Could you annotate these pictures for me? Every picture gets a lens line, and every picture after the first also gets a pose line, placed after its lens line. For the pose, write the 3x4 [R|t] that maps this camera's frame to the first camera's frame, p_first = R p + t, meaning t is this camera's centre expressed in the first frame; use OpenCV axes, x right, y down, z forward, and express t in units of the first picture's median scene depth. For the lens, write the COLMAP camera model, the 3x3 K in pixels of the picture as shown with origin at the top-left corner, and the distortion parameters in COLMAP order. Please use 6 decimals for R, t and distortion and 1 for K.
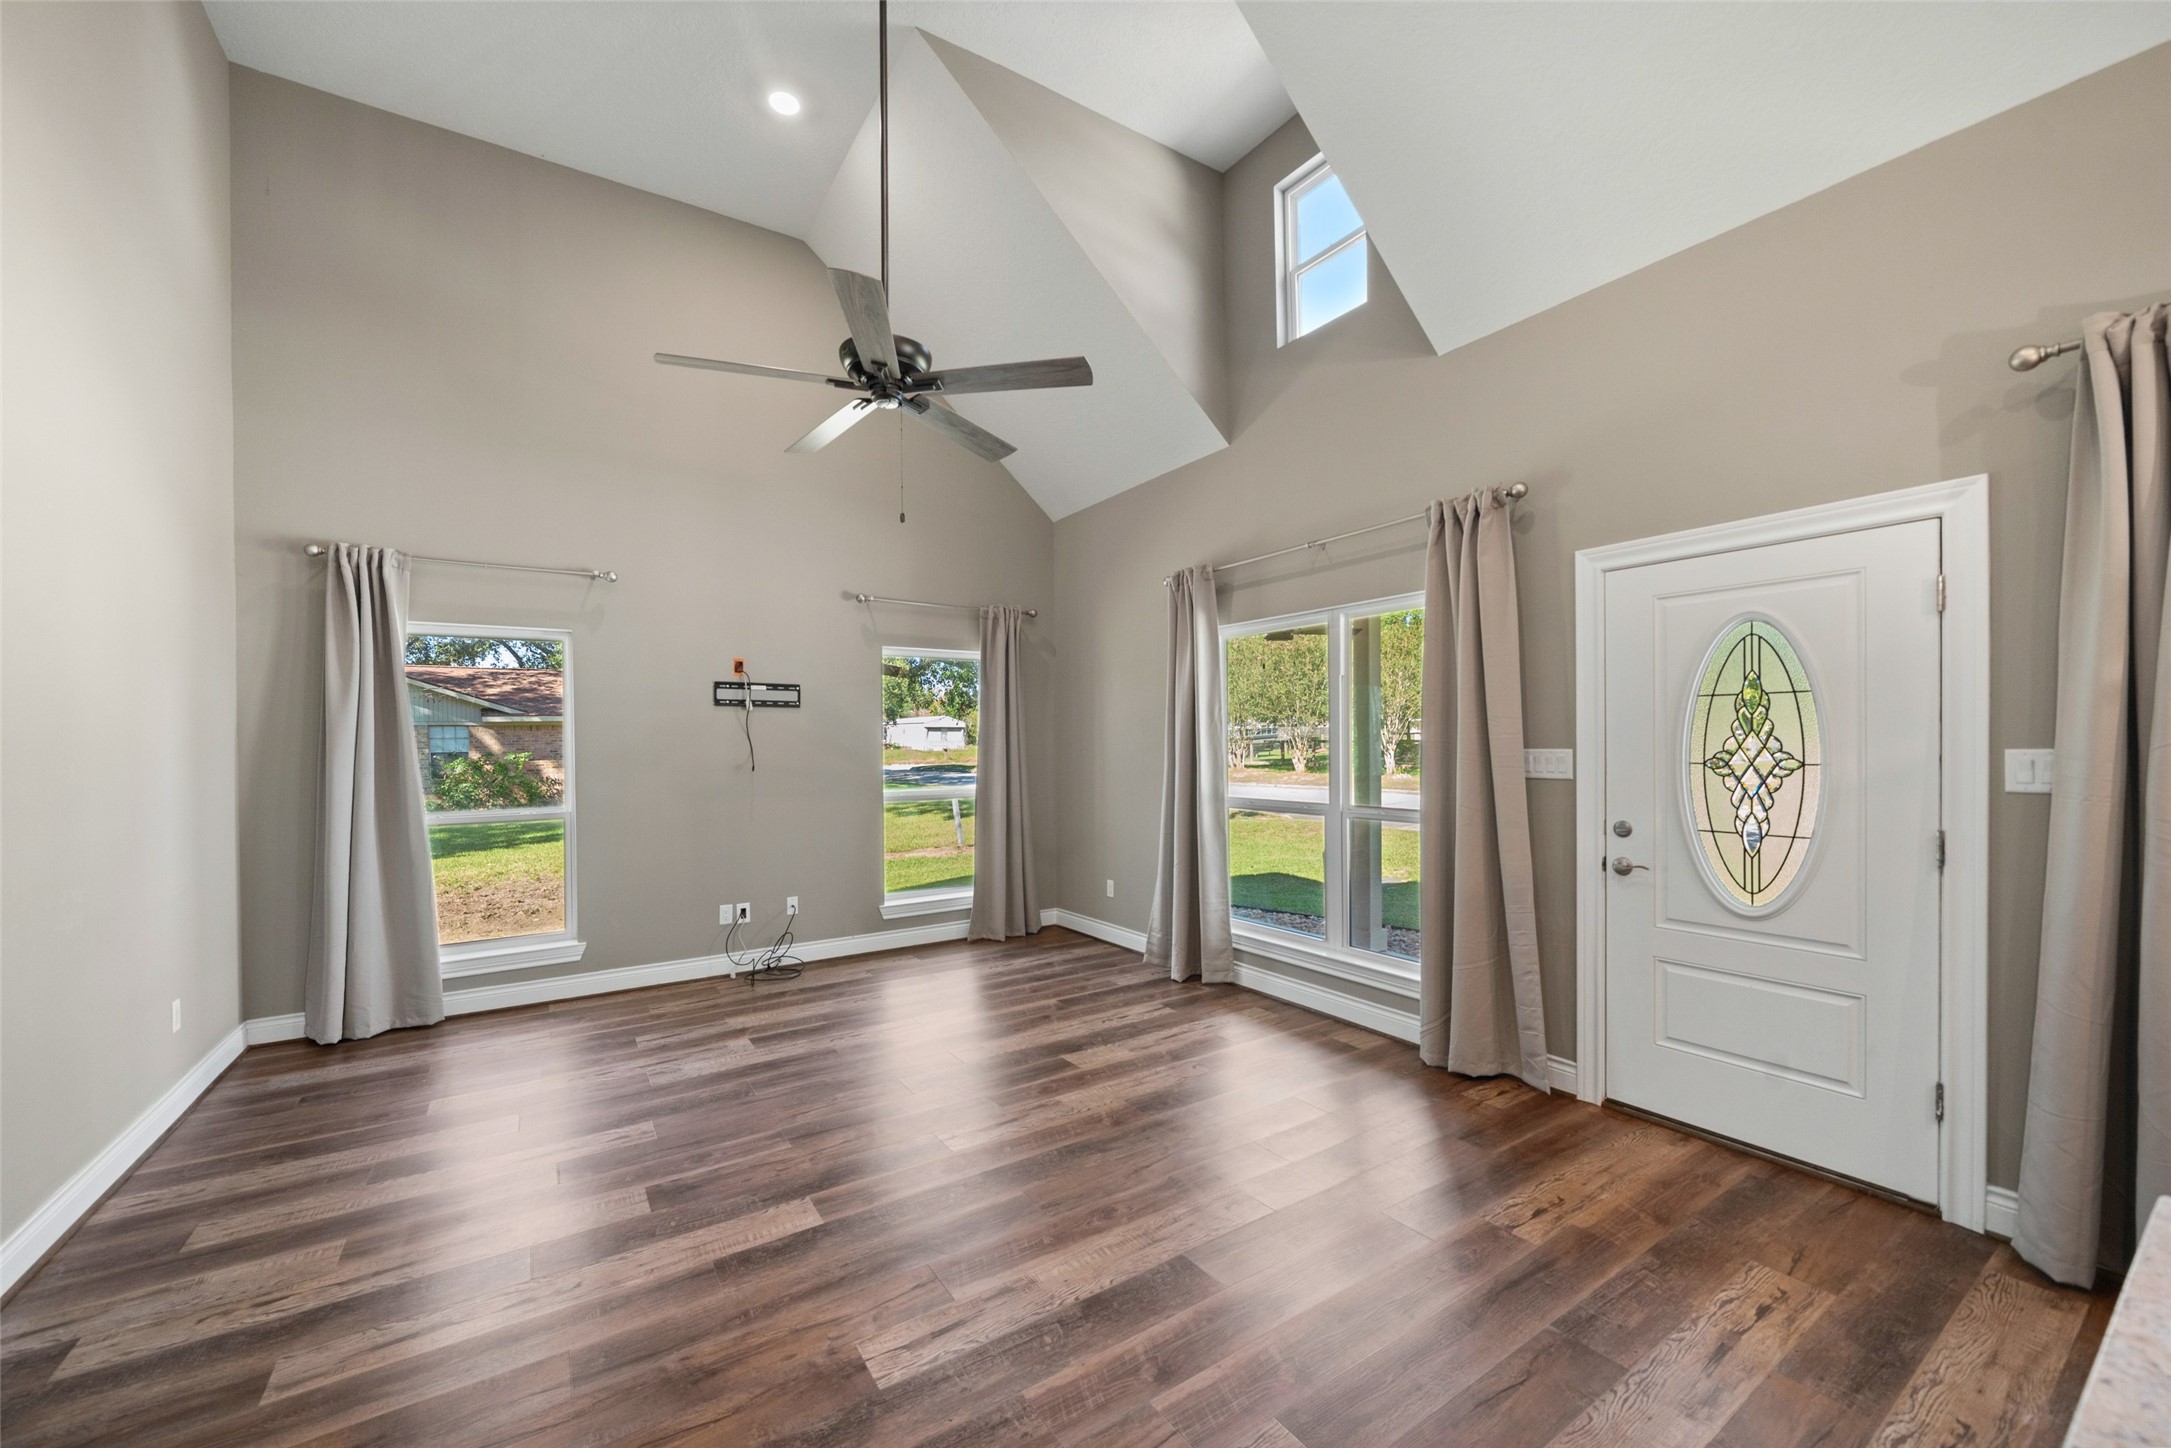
lens RADIAL K [[820.9, 0, 1085.7], [0, 820.9, 755.0], [0, 0, 1]] dist [-0.008671, 0.000900]
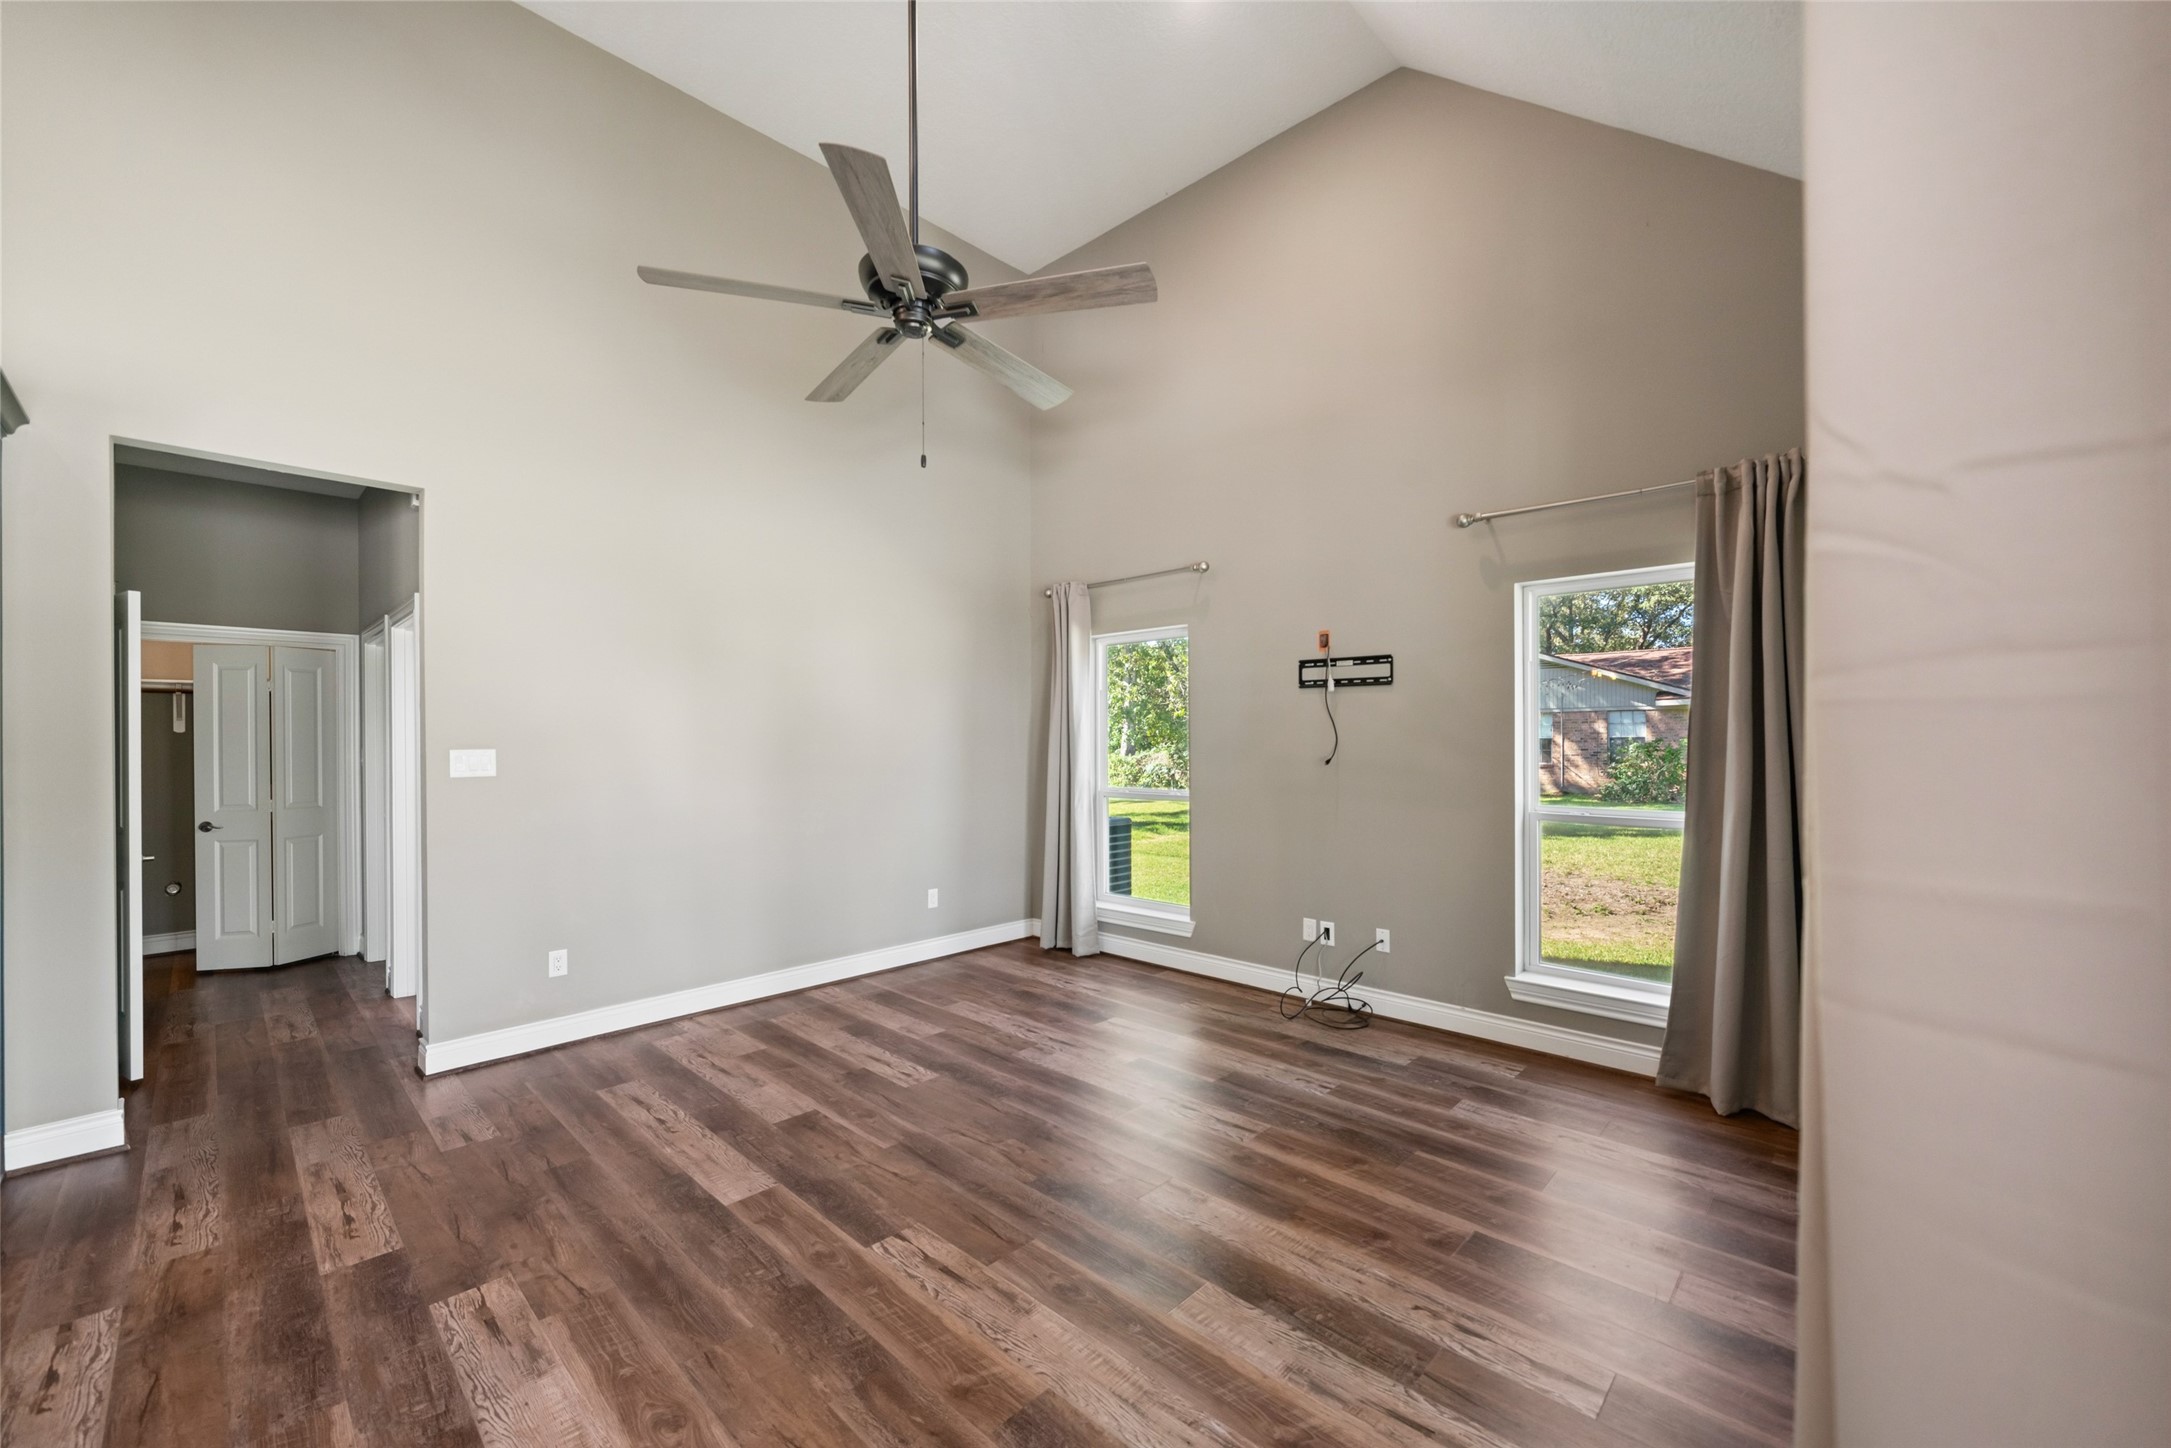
lens RADIAL K [[857.6, 0, 1086.2], [0, 857.6, 740.1], [0, 0, 1]] dist [-0.009467, 0.001754]
pose [[0.219481, 0.012534, -0.975536, 0.445050], [-0.011933, 0.999877, 0.010162, -0.012410], [0.975544, 0.009411, 0.219603, 0.663340]]
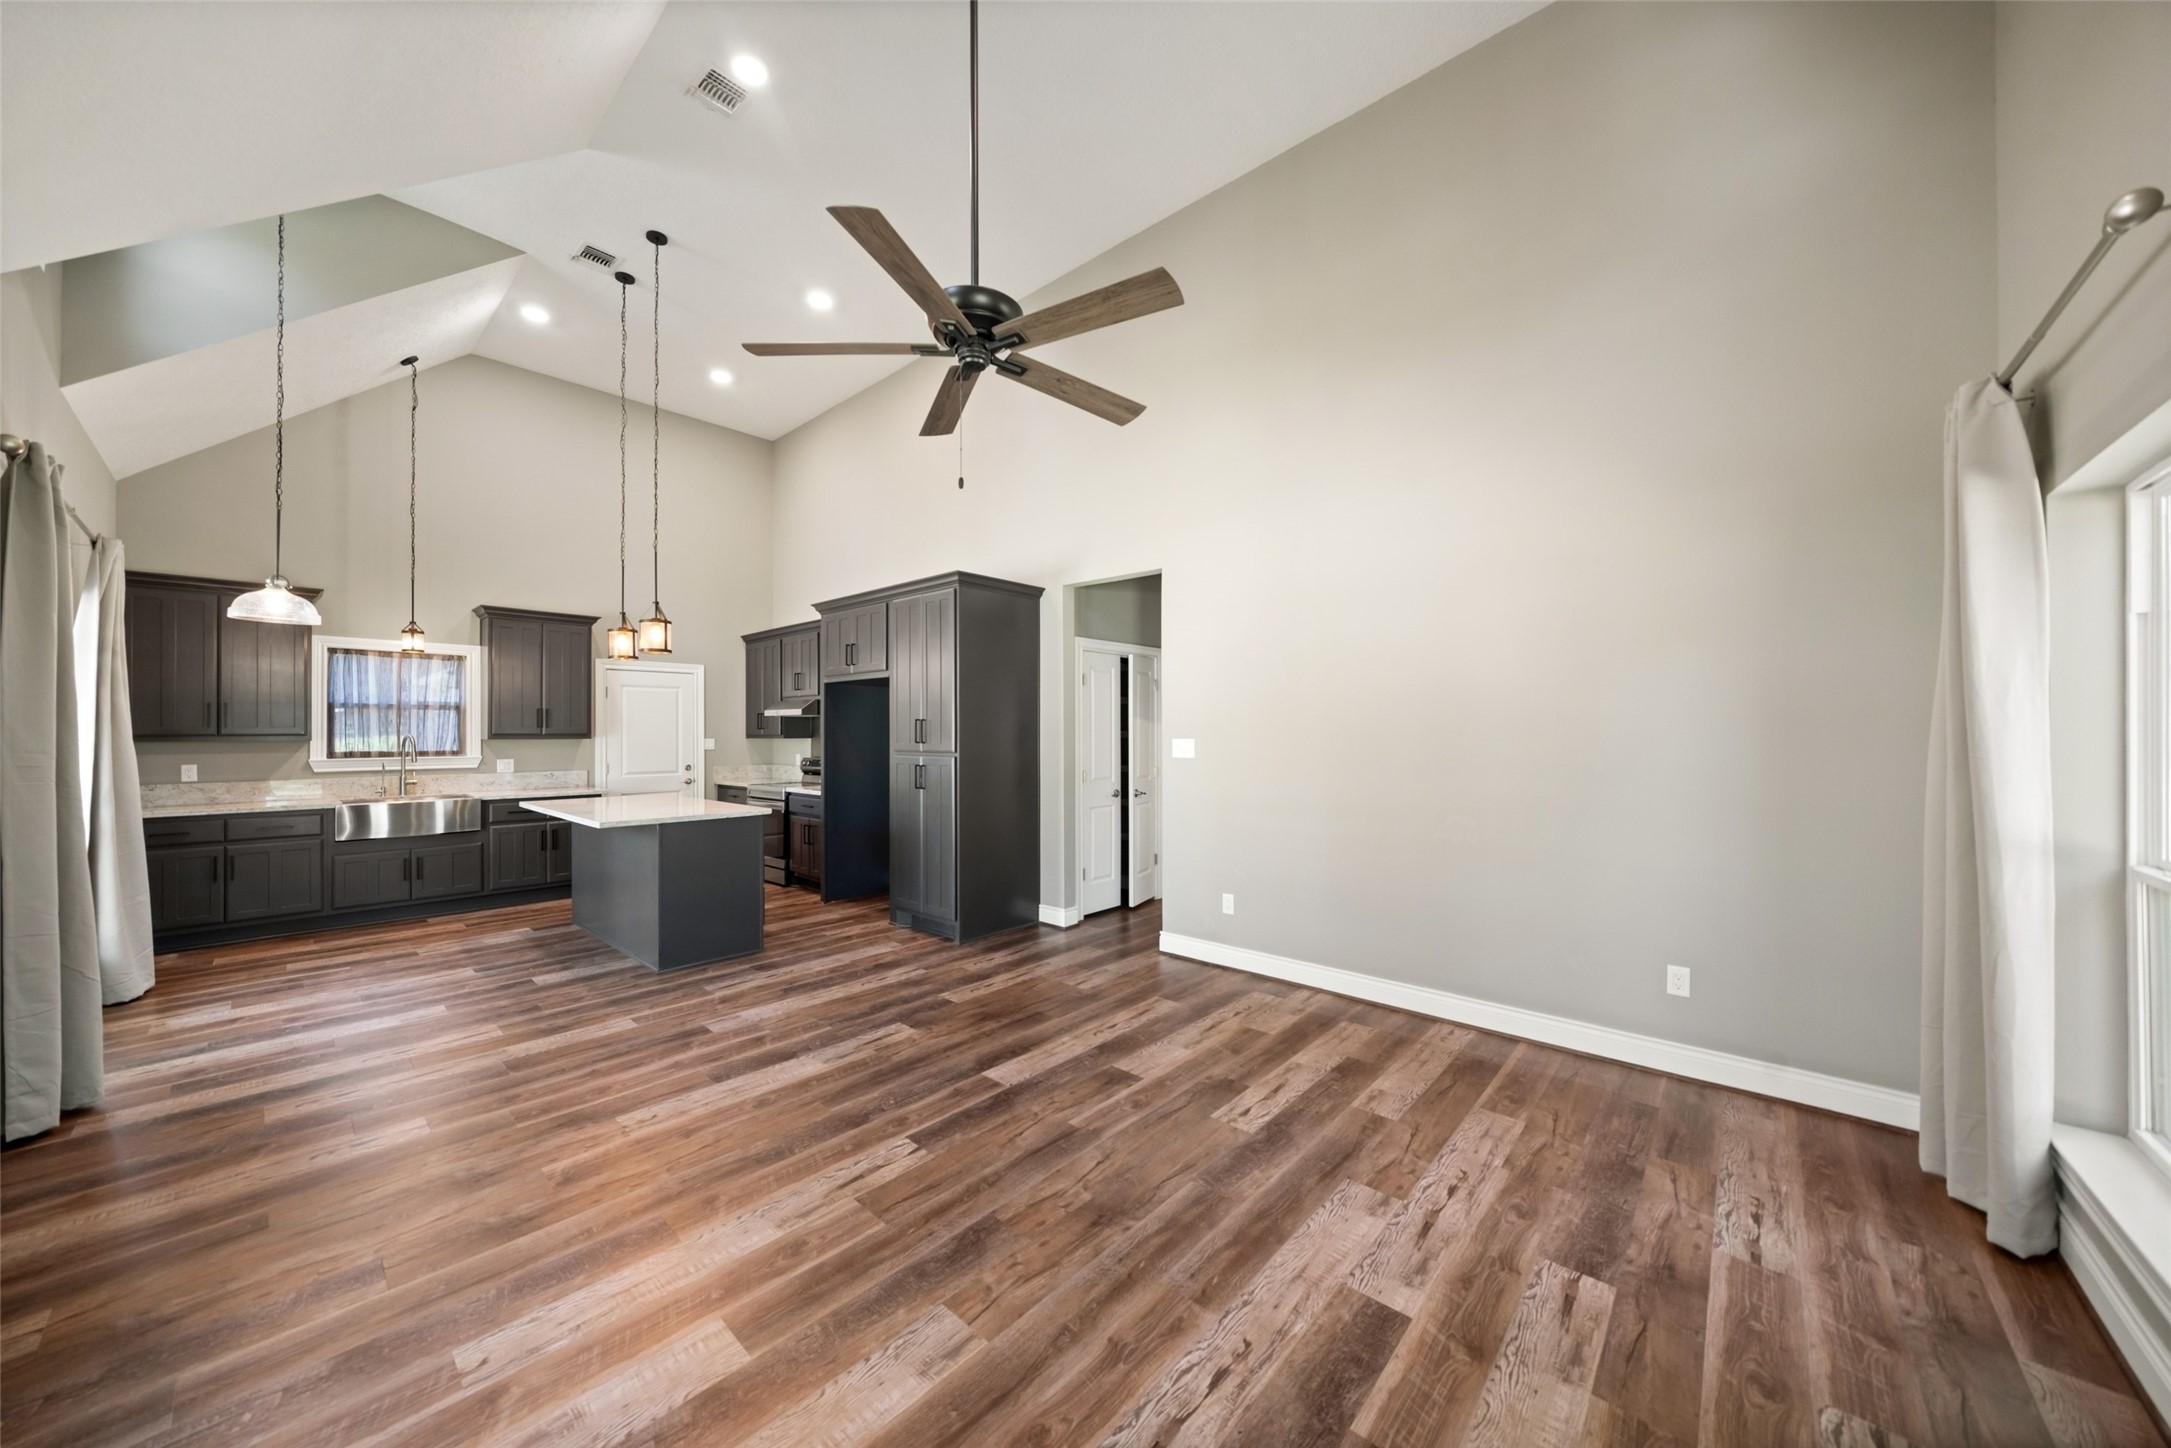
lens RADIAL K [[742.9, 0, 1076.1], [0, 742.9, 730.4], [0, 0, 1]] dist [-0.008462, 0.000711]
pose [[-0.970605, 0.011514, -0.240404, -0.099805], [0.008131, 0.999854, 0.015058, -0.017837], [0.240542, 0.012661, -0.970556, 1.251978]]
